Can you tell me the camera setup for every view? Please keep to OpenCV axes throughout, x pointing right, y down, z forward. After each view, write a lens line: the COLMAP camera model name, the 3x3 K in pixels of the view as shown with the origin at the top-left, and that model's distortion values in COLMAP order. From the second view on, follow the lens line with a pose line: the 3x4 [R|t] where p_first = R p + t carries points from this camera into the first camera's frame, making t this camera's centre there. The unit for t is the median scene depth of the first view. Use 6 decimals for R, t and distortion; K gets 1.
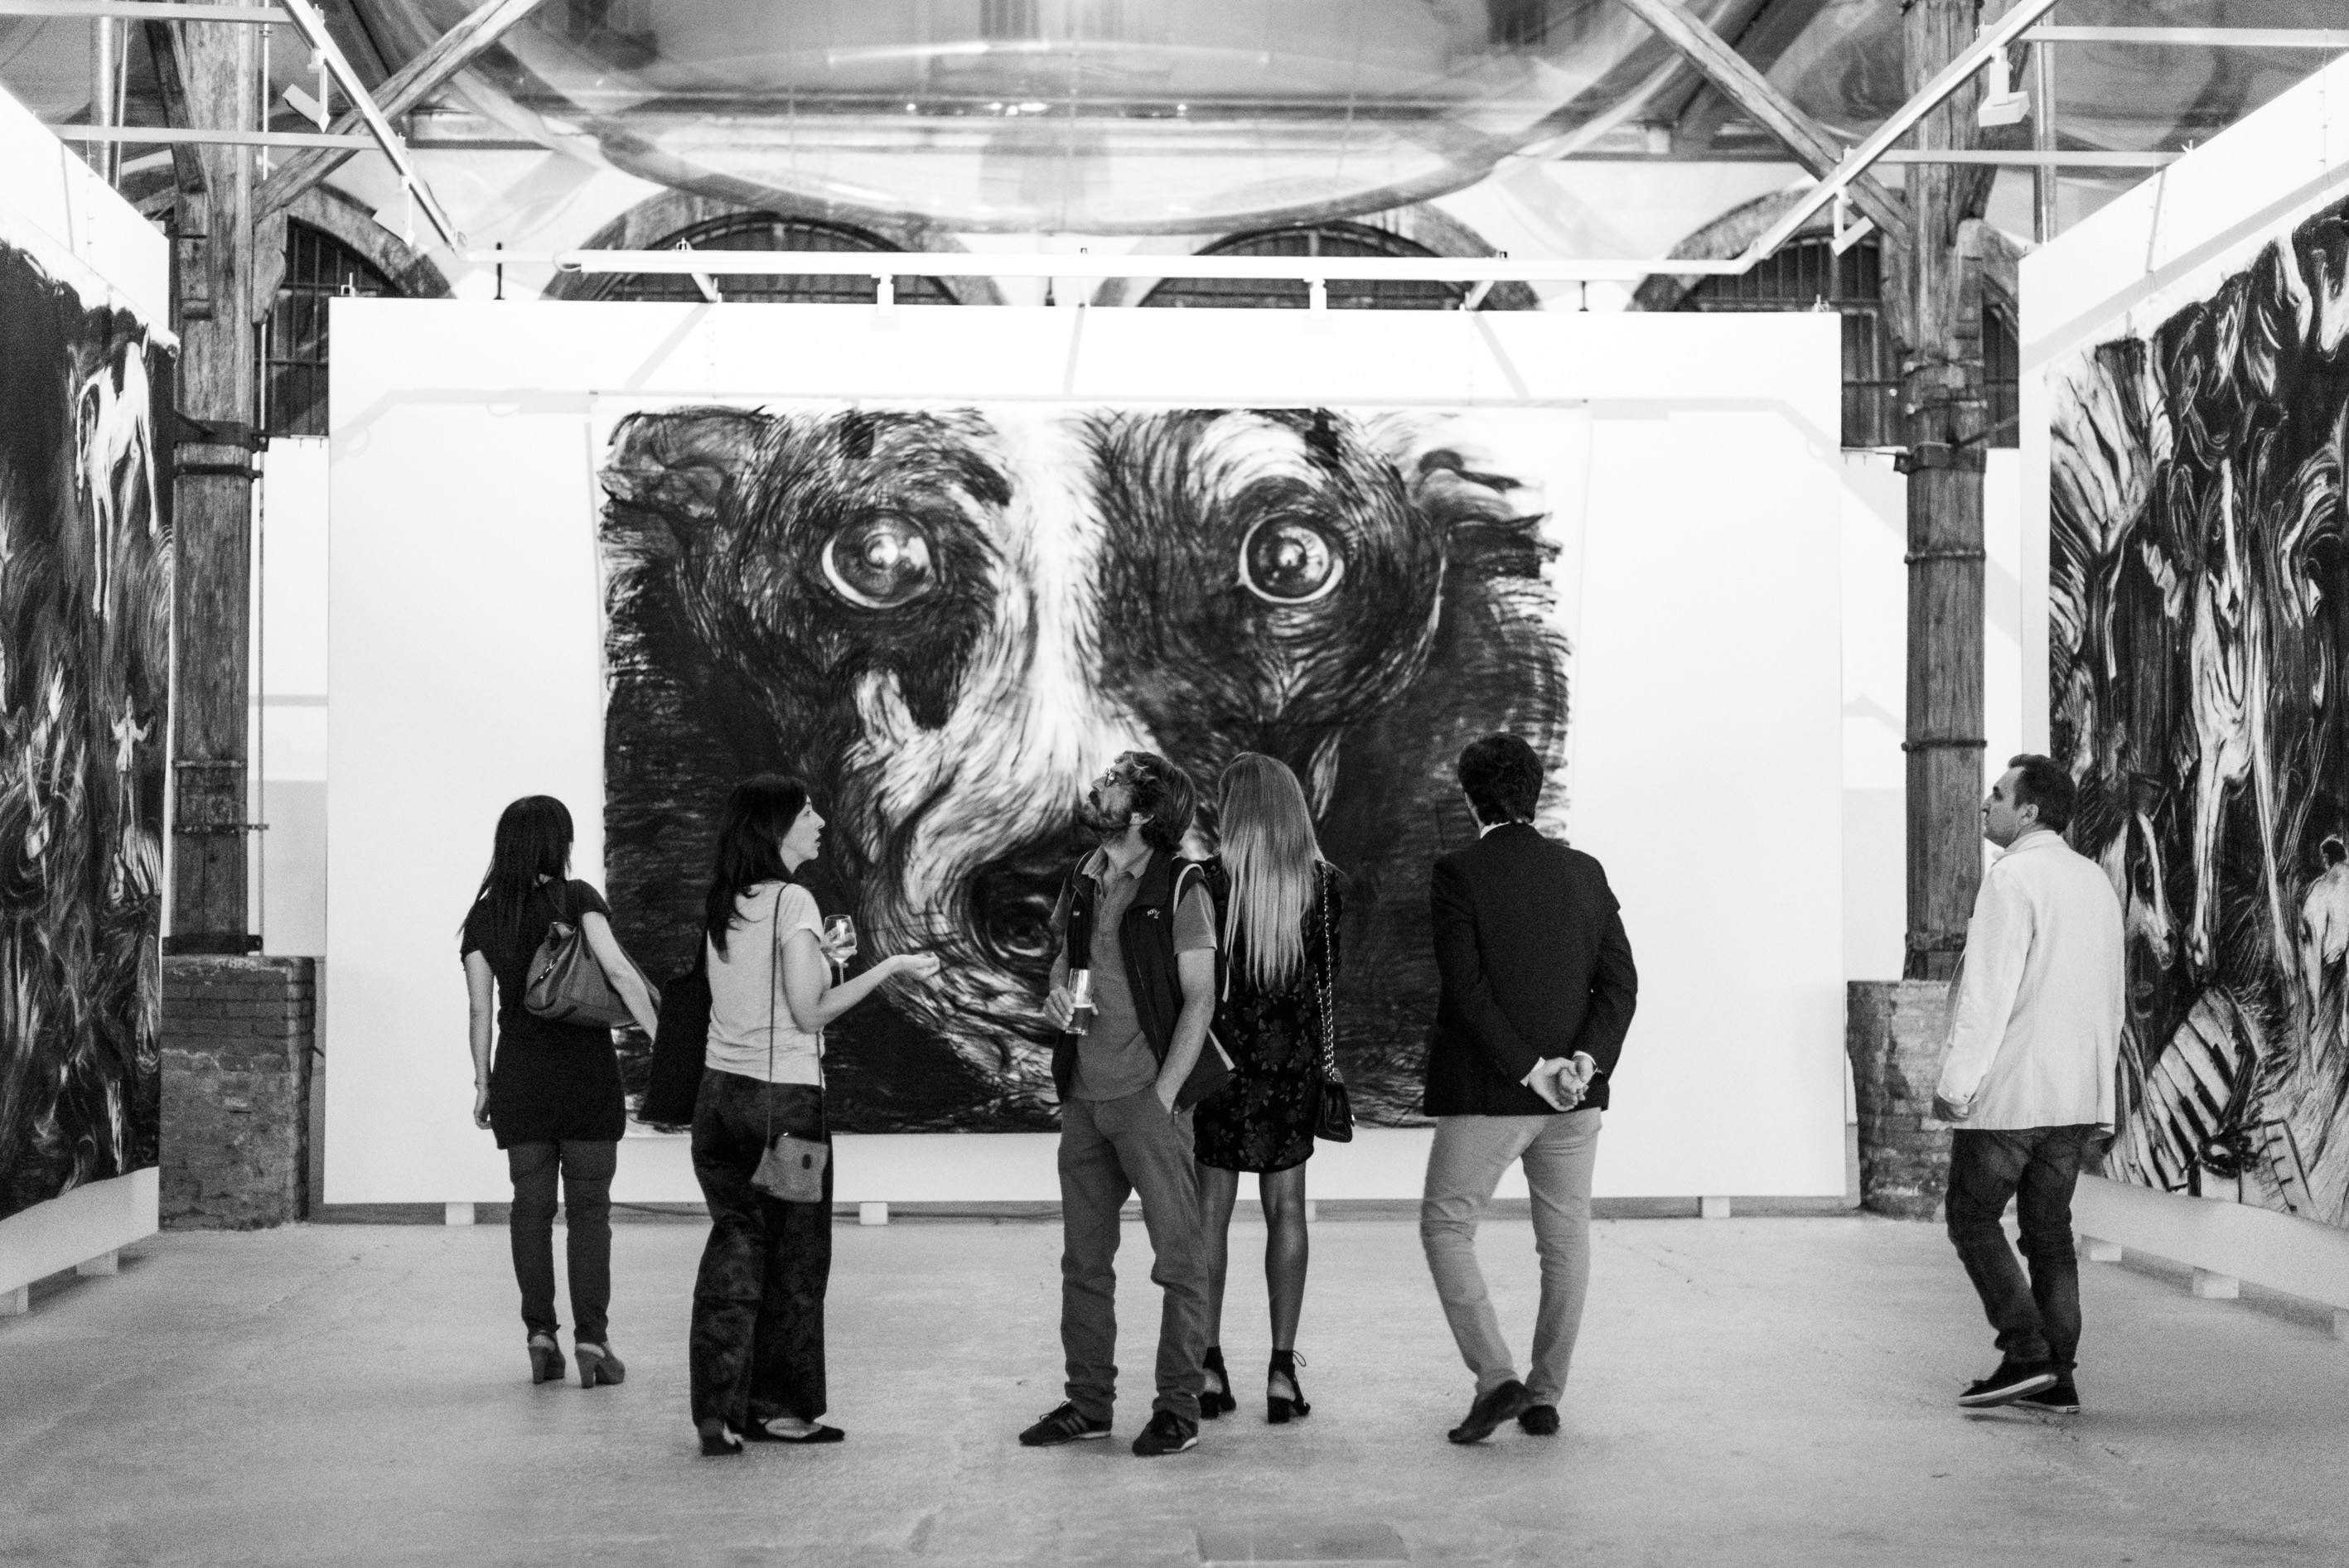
lens RADIAL K [[3345.2, 0, 1174.5], [0, 3345.2, 784.0], [0, 0, 1]] dist [0.002293, -0.041927]
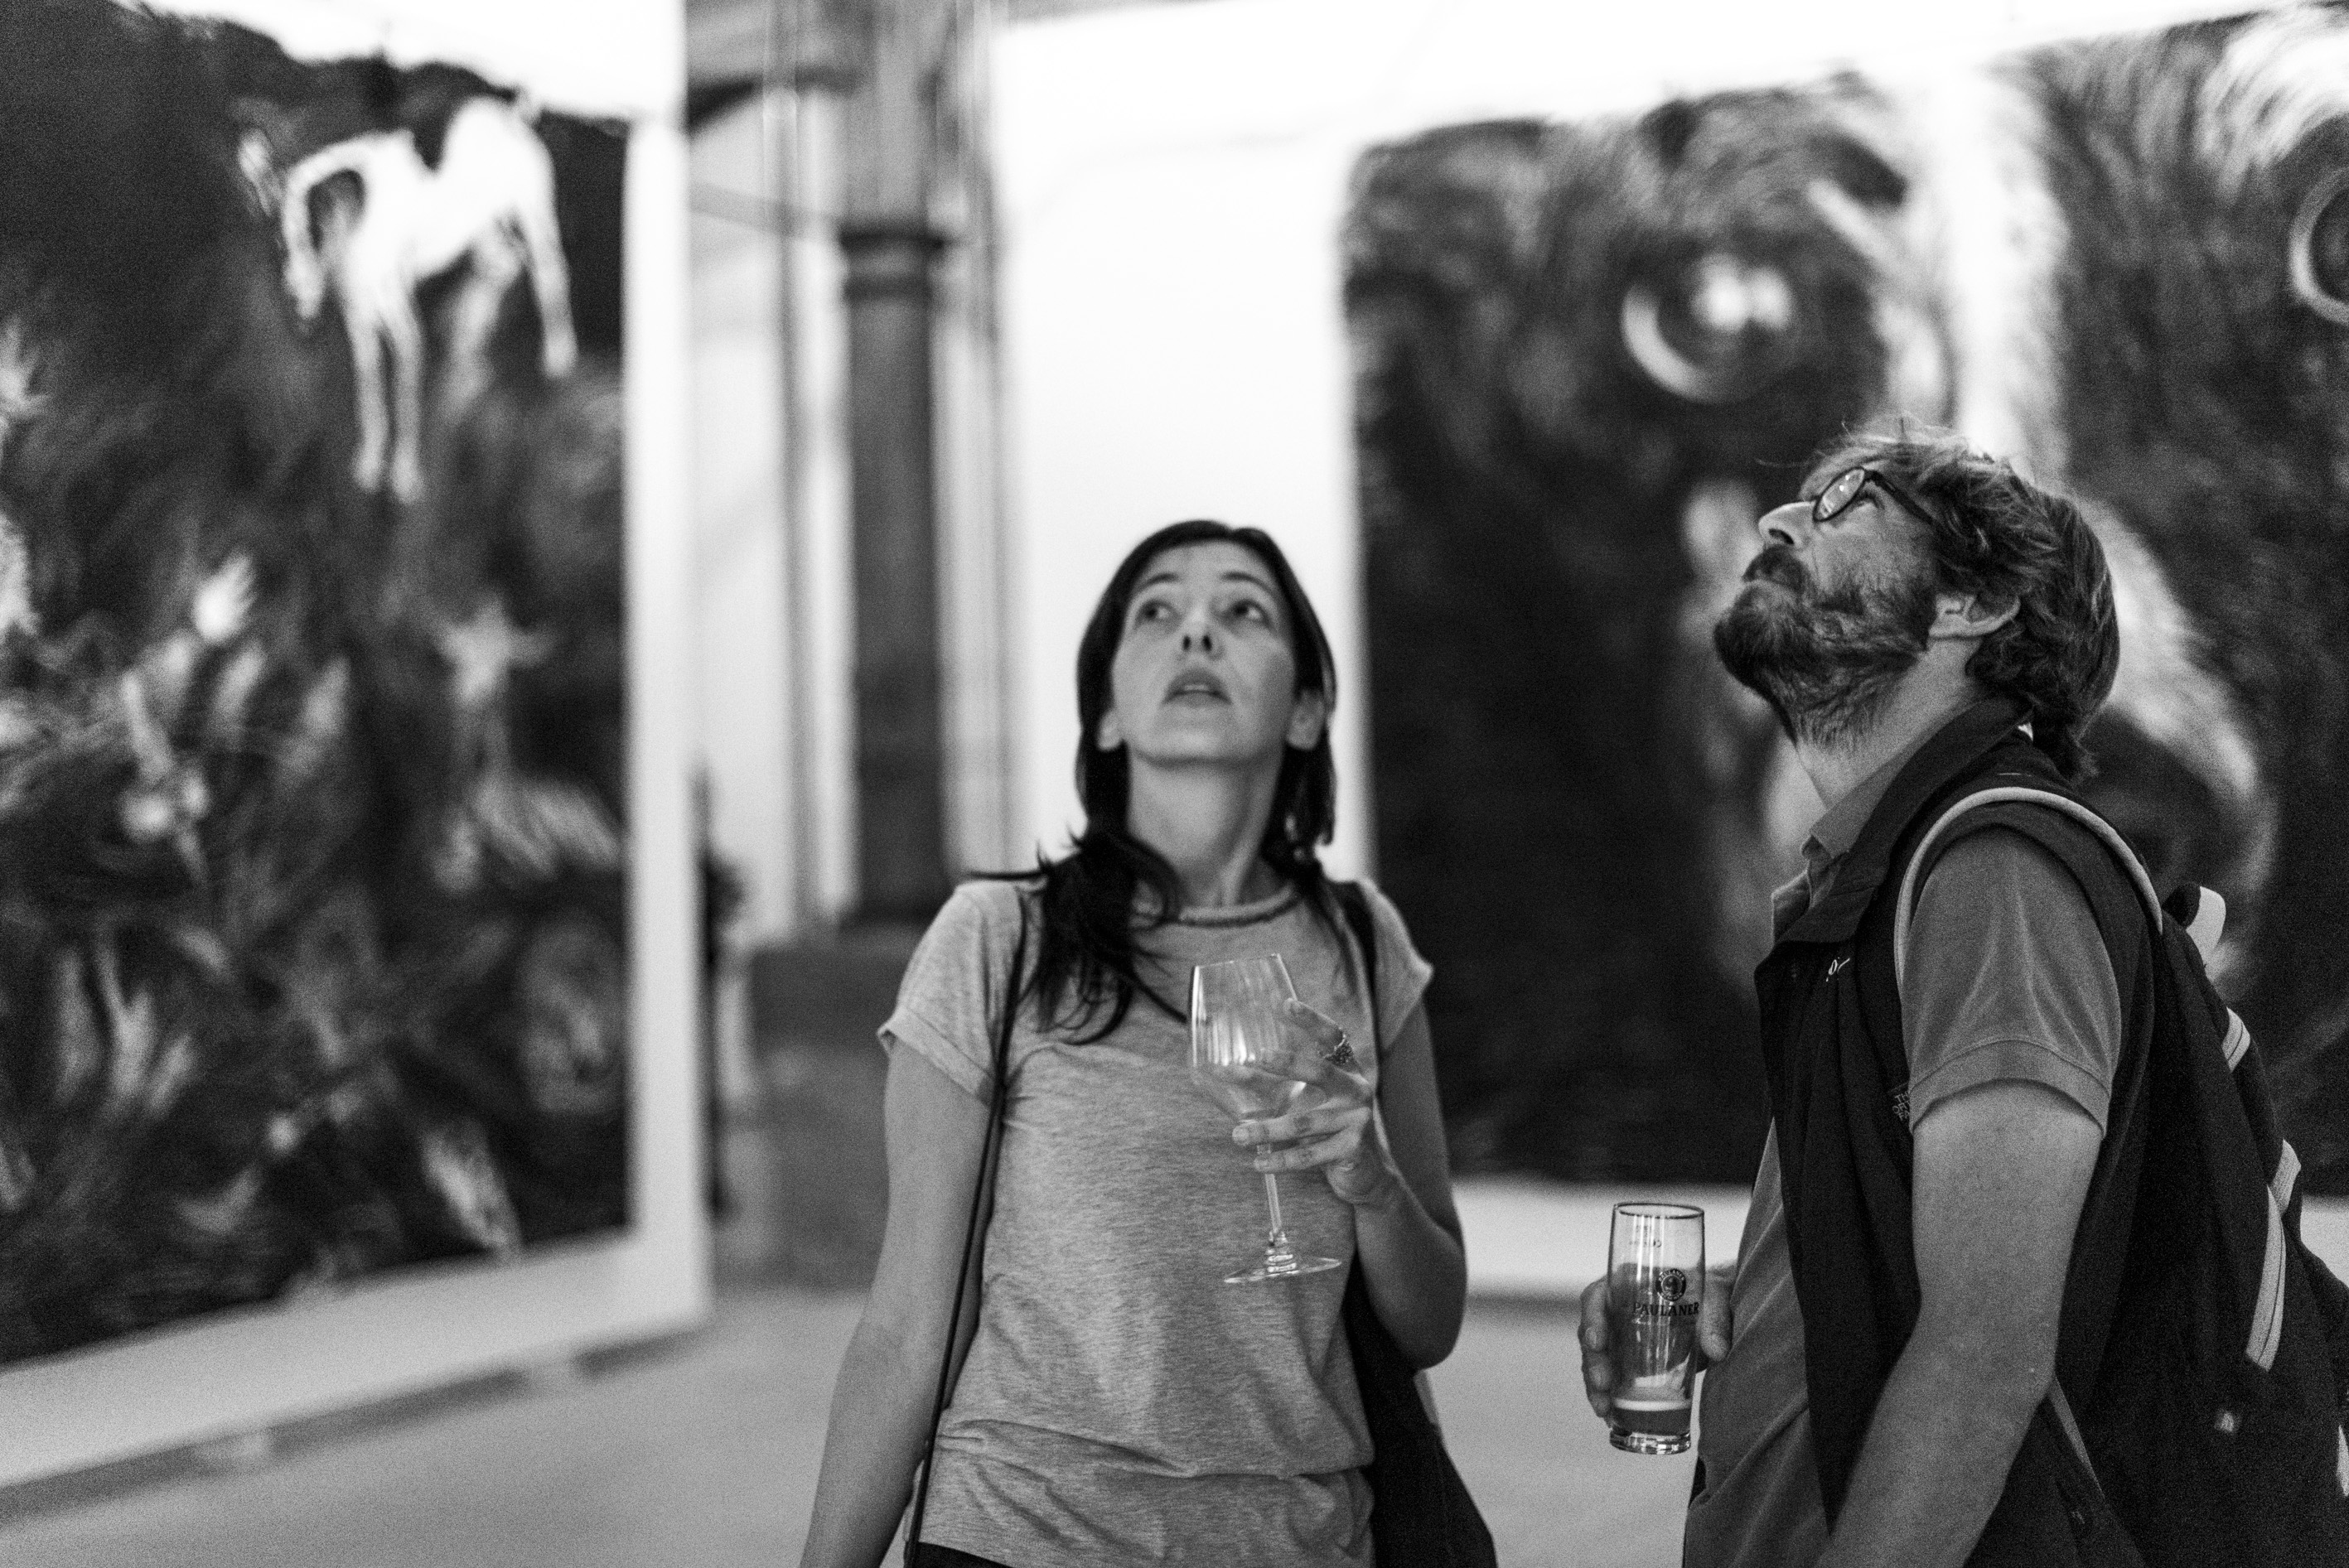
lens RADIAL K [[3345.2, 0, 1174.5], [0, 3345.2, 784.0], [0, 0, 1]] dist [0.002293, -0.041927]
pose [[0.851772, -0.029238, -0.523097, 0.159832], [0.046723, 0.998702, 0.020259, 0.005670], [0.521826, -0.041696, 0.852033, 0.387119]]
